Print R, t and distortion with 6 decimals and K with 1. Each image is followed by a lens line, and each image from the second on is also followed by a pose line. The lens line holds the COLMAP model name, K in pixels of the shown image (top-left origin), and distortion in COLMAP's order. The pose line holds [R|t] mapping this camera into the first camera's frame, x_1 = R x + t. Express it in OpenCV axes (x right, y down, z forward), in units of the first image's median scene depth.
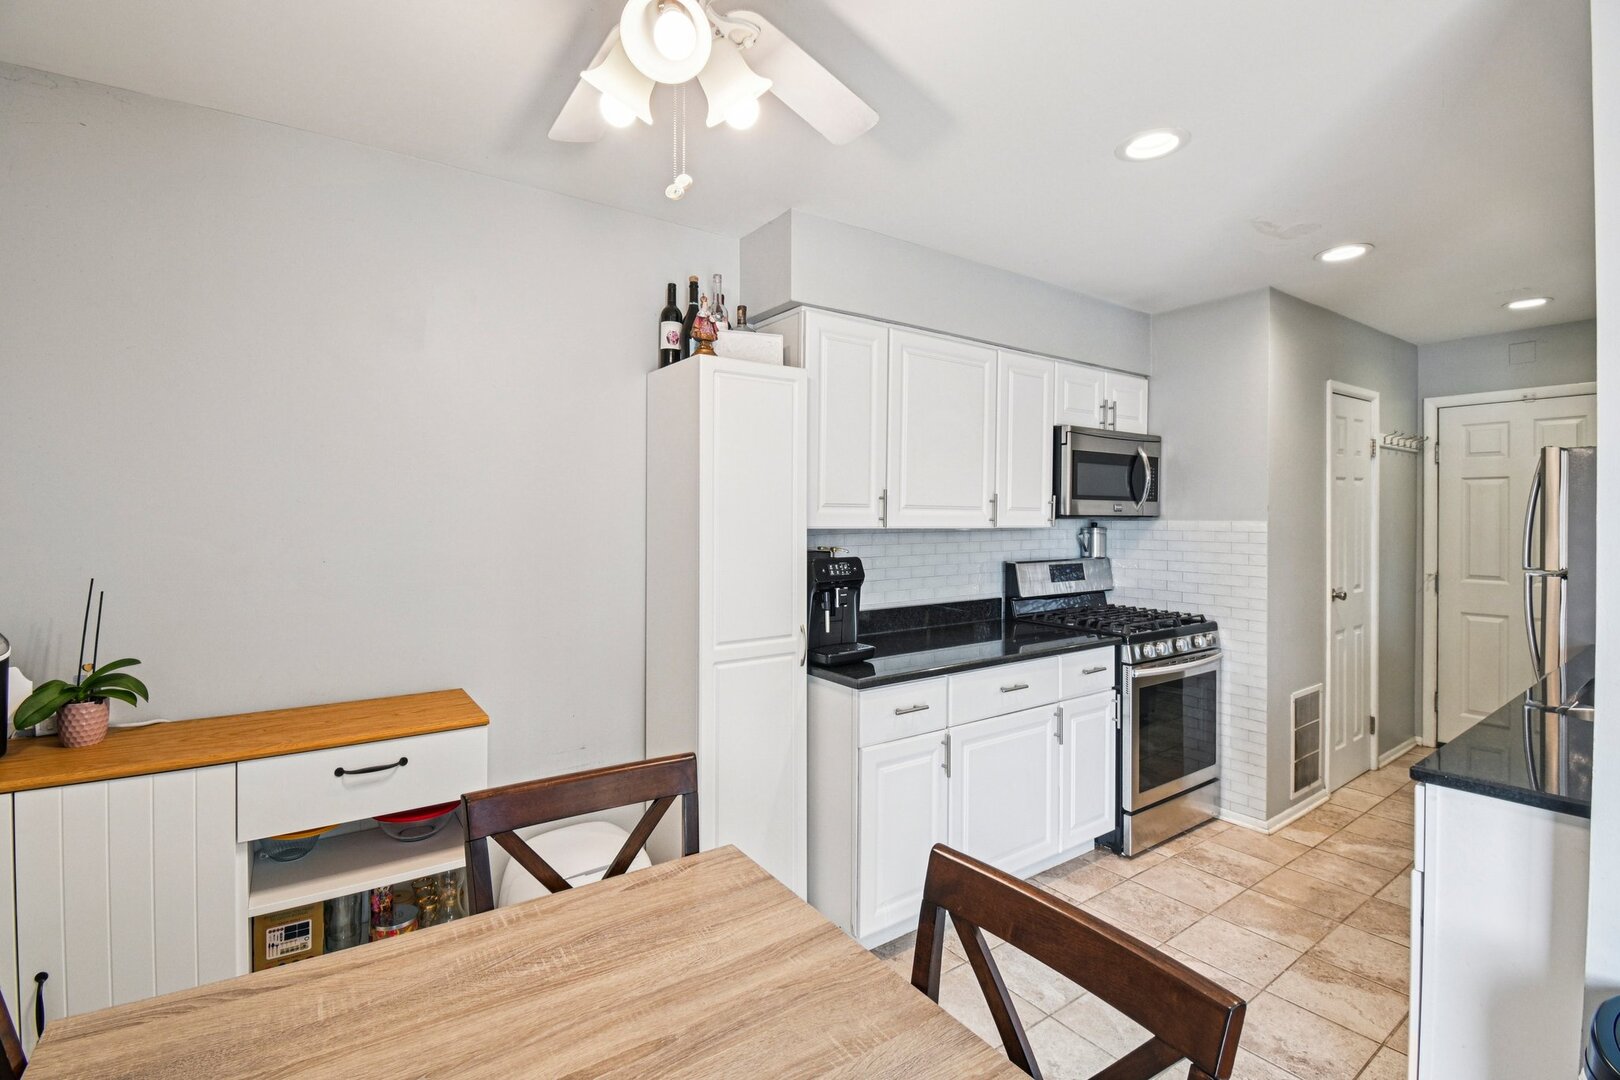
lens RADIAL K [[746.5, 0, 804.7], [0, 746.5, 517.0], [0, 0, 1]] dist [0.040472, -0.042783]
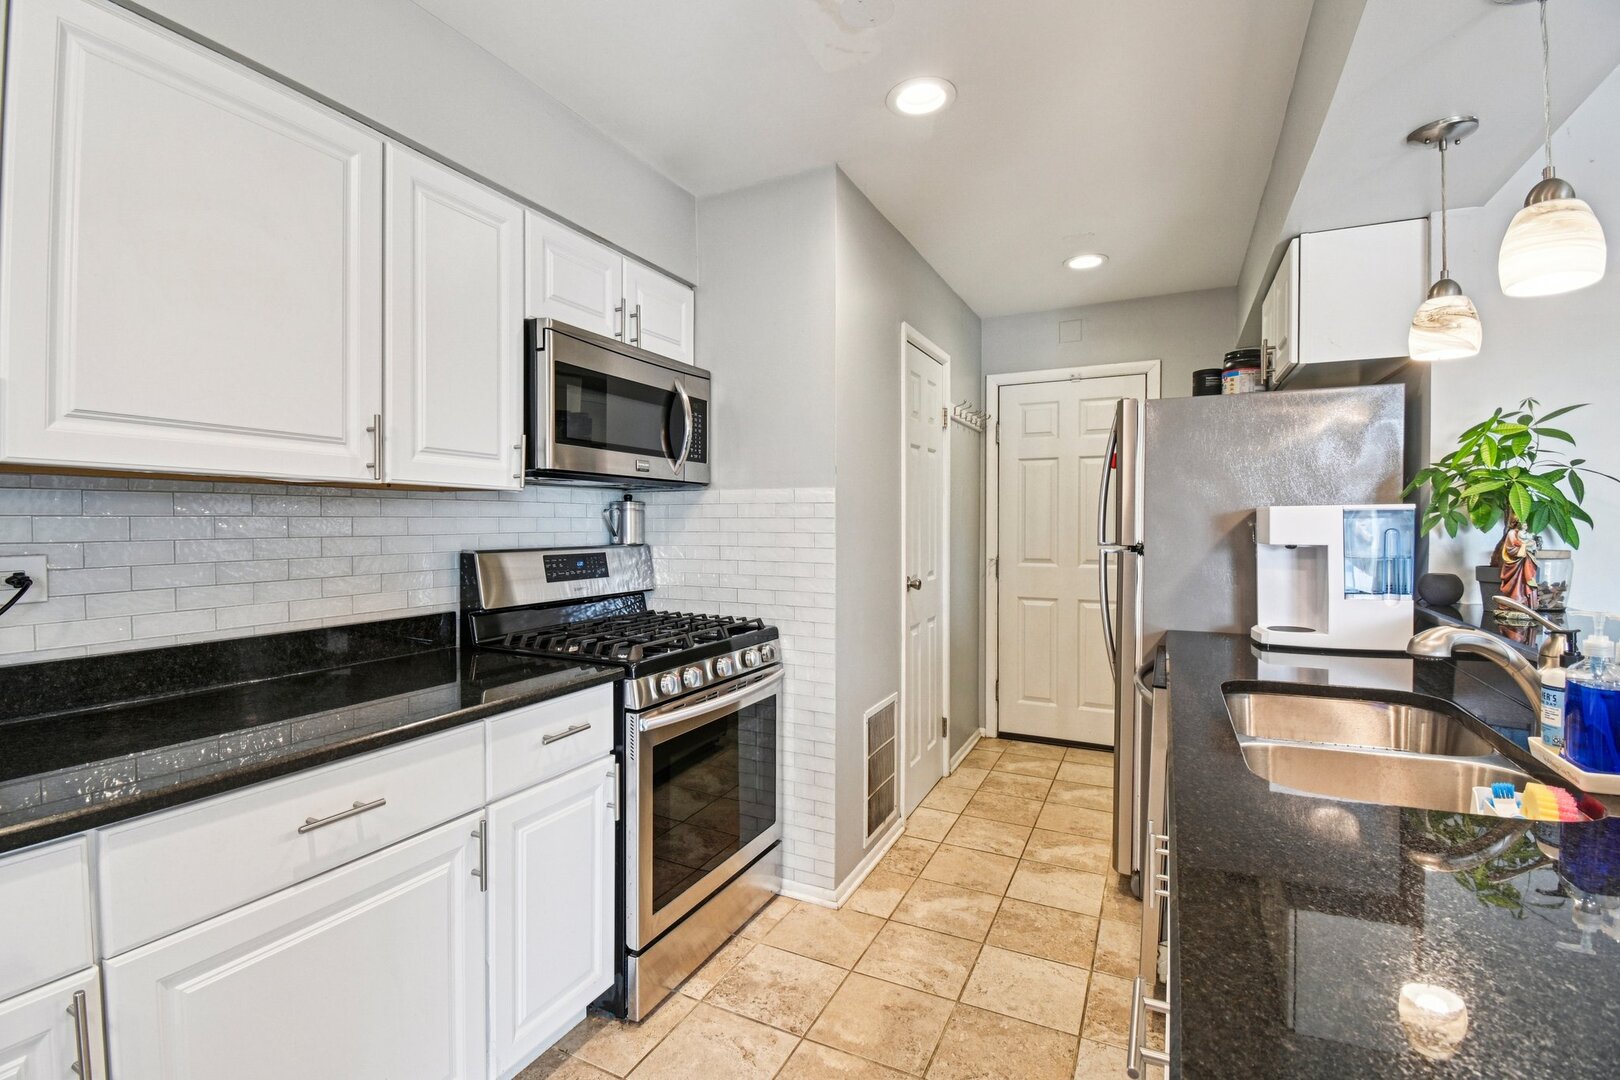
lens RADIAL K [[717.9, 0, 818.8], [0, 717.9, 533.7], [0, 0, 1]] dist [0.021654, -0.027574]
pose [[0.881775, -0.007821, 0.471605, 0.256204], [0.001883, 0.999913, 0.013063, 0.039845], [-0.471666, -0.010631, 0.881713, 0.369847]]
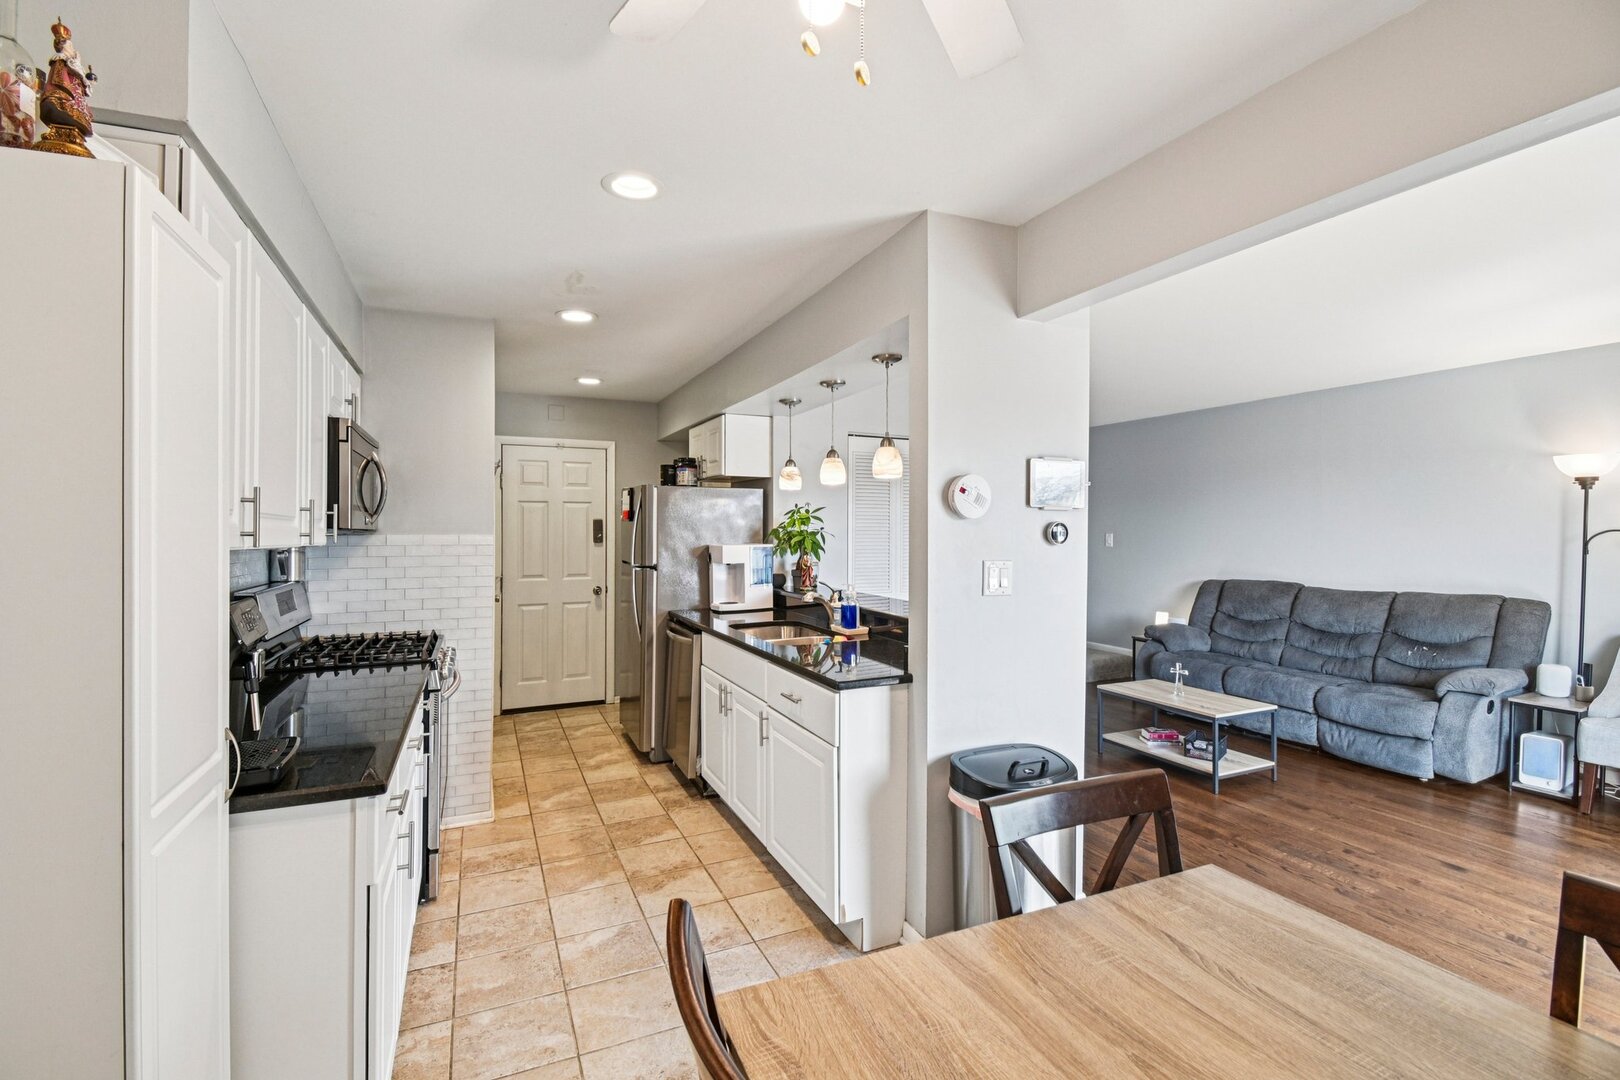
lens RADIAL K [[717.9, 0, 818.8], [0, 717.9, 533.7], [0, 0, 1]] dist [0.021654, -0.027574]
pose [[0.169934, -0.005317, 0.985441, -0.320233], [0.004174, 0.999980, 0.004675, 0.001174], [-0.985447, 0.003319, 0.169953, 0.341834]]
